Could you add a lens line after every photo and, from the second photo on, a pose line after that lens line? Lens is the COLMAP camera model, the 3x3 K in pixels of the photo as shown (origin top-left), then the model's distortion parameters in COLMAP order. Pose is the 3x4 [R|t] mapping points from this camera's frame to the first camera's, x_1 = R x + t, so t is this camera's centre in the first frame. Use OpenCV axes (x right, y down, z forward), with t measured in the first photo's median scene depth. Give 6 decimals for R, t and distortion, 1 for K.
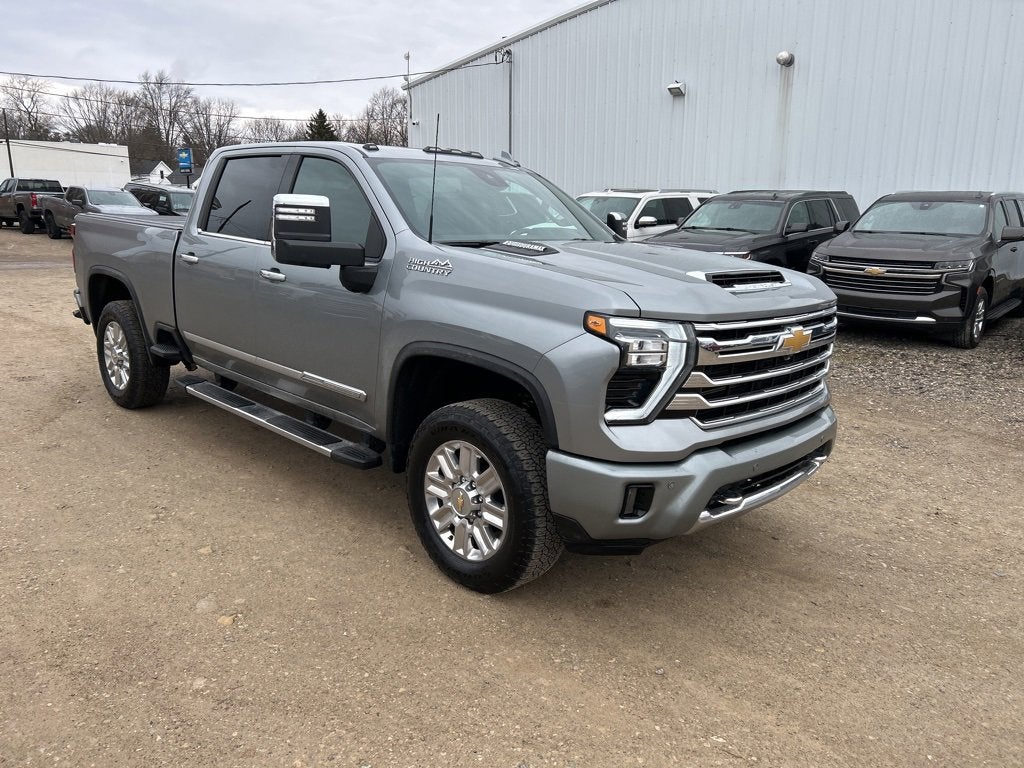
lens RADIAL K [[767.0, 0, 506.3], [0, 767.0, 385.4], [0, 0, 1]] dist [0.054205, -0.053048]
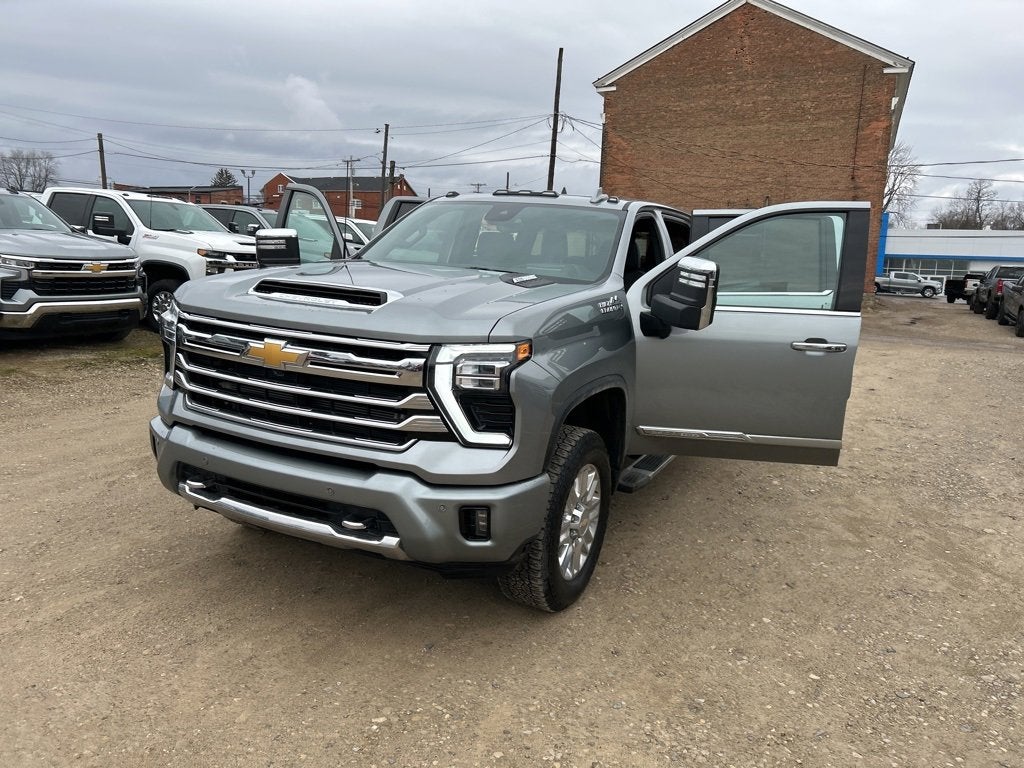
lens RADIAL K [[767.0, 0, 512.4], [0, 767.0, 377.2], [0, 0, 1]] dist [0.054205, -0.053048]
pose [[0.310275, 0.138828, -0.940455, 1.064034], [-0.259373, 0.964109, 0.056747, -0.125996], [0.914579, 0.226322, 0.335147, 0.759786]]
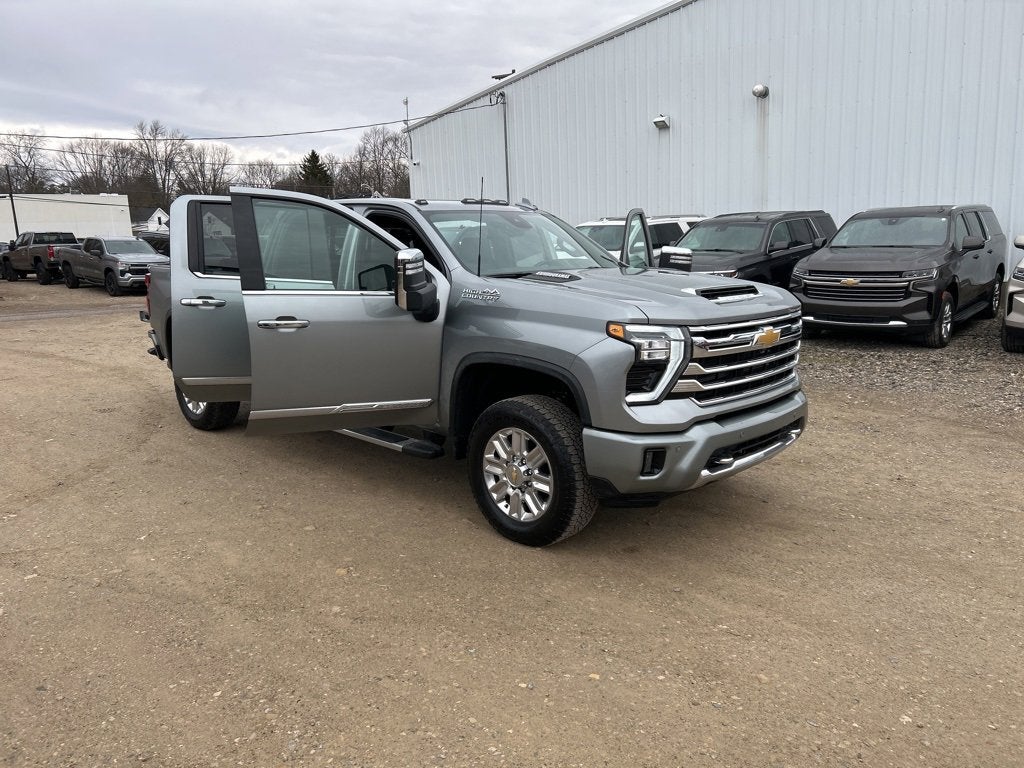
lens RADIAL K [[767.0, 0, 506.7], [0, 767.0, 382.3], [0, 0, 1]] dist [0.054205, -0.053048]
pose [[0.998908, -0.046679, 0.002101, -0.055521], [0.046726, 0.998112, -0.039854, 0.038220], [-0.000237, 0.039909, 0.999203, -0.232551]]
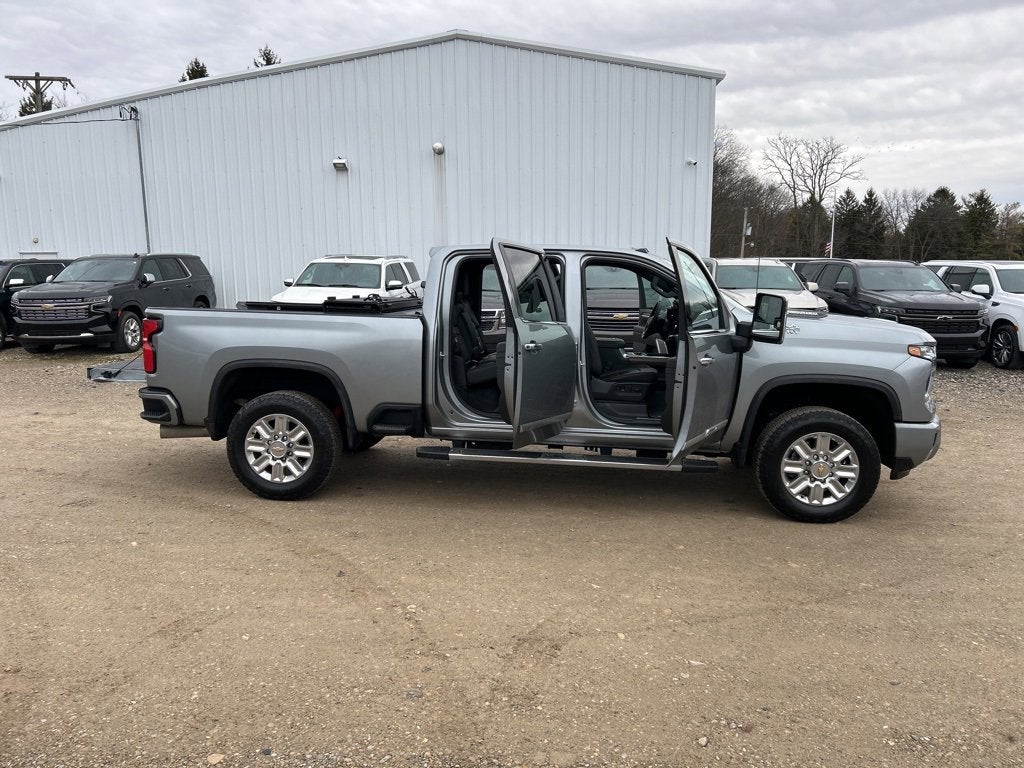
lens RADIAL K [[767.0, 0, 508.2], [0, 767.0, 385.4], [0, 0, 1]] dist [0.054205, -0.053048]
pose [[0.780402, -0.116156, 0.614394, -1.288085], [0.155481, 0.987780, -0.010745, -0.091417], [-0.605638, 0.103912, 0.788926, 0.071373]]
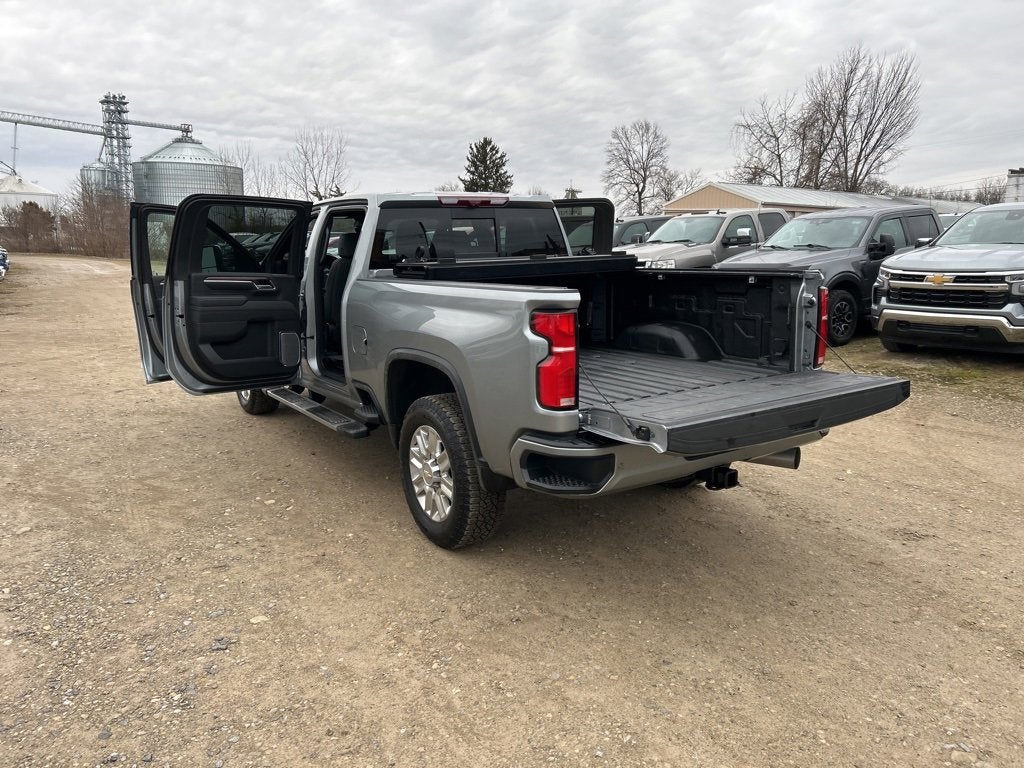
lens RADIAL K [[767.0, 0, 509.3], [0, 767.0, 383.8], [0, 0, 1]] dist [0.054205, -0.053048]
pose [[-0.973733, -0.064857, 0.218262, -0.737423], [0.029866, 0.913912, 0.404812, -0.644832], [-0.225727, 0.400697, -0.887969, 2.670150]]
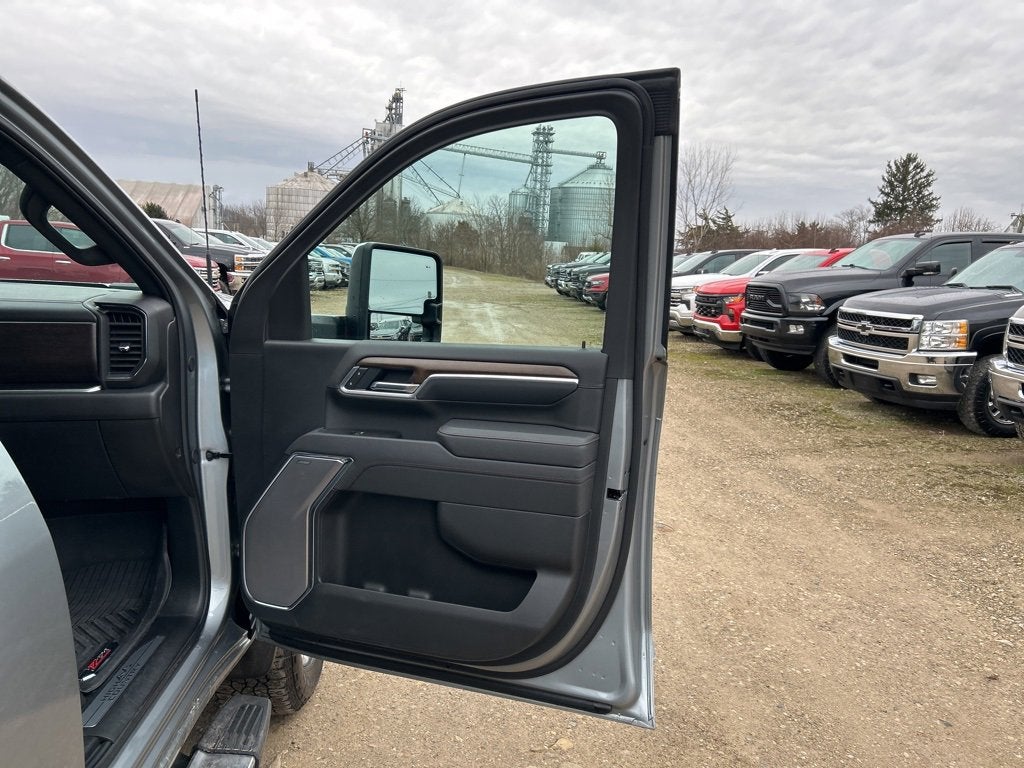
lens RADIAL K [[767.0, 0, 519.4], [0, 767.0, 384.8], [0, 0, 1]] dist [0.054205, -0.053048]
pose [[-0.753670, -0.167162, 0.635640, -0.603872], [0.087701, 0.932890, 0.349320, -0.275336], [-0.651375, 0.319019, -0.688431, 1.125331]]
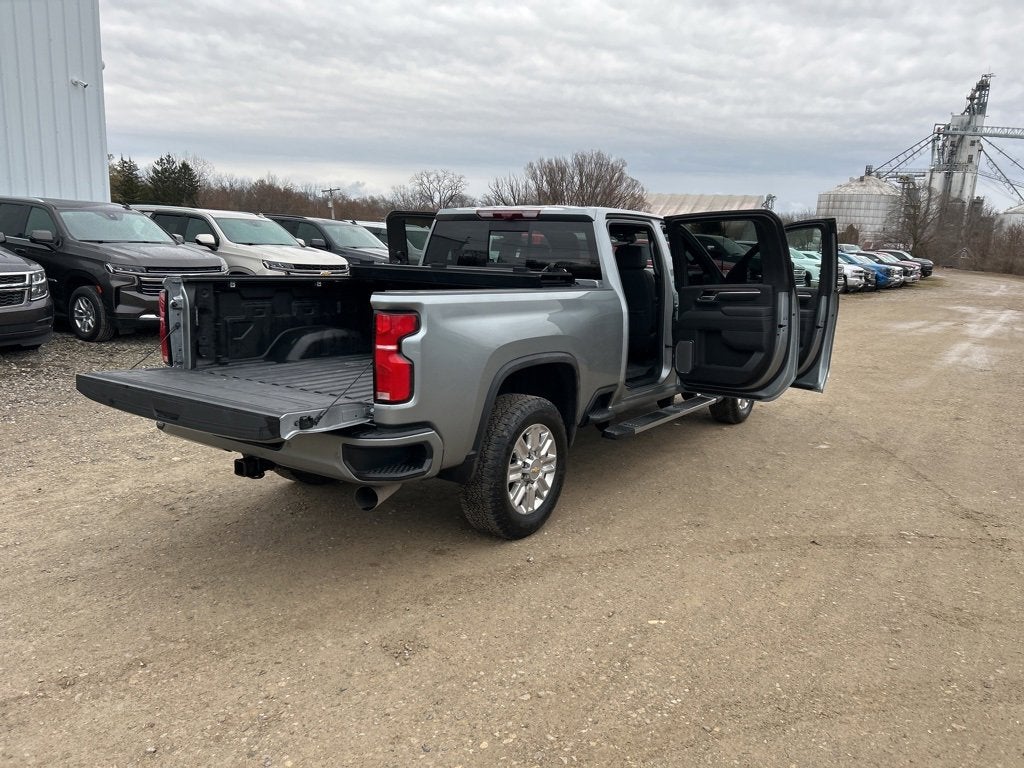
lens RADIAL K [[767.0, 0, 522.1], [0, 767.0, 387.4], [0, 0, 1]] dist [0.054205, -0.053048]
pose [[-0.186740, -0.221124, 0.957200, -1.777684], [0.177687, 0.950668, 0.254280, -0.452171], [-0.966207, 0.217566, -0.138237, 1.626537]]
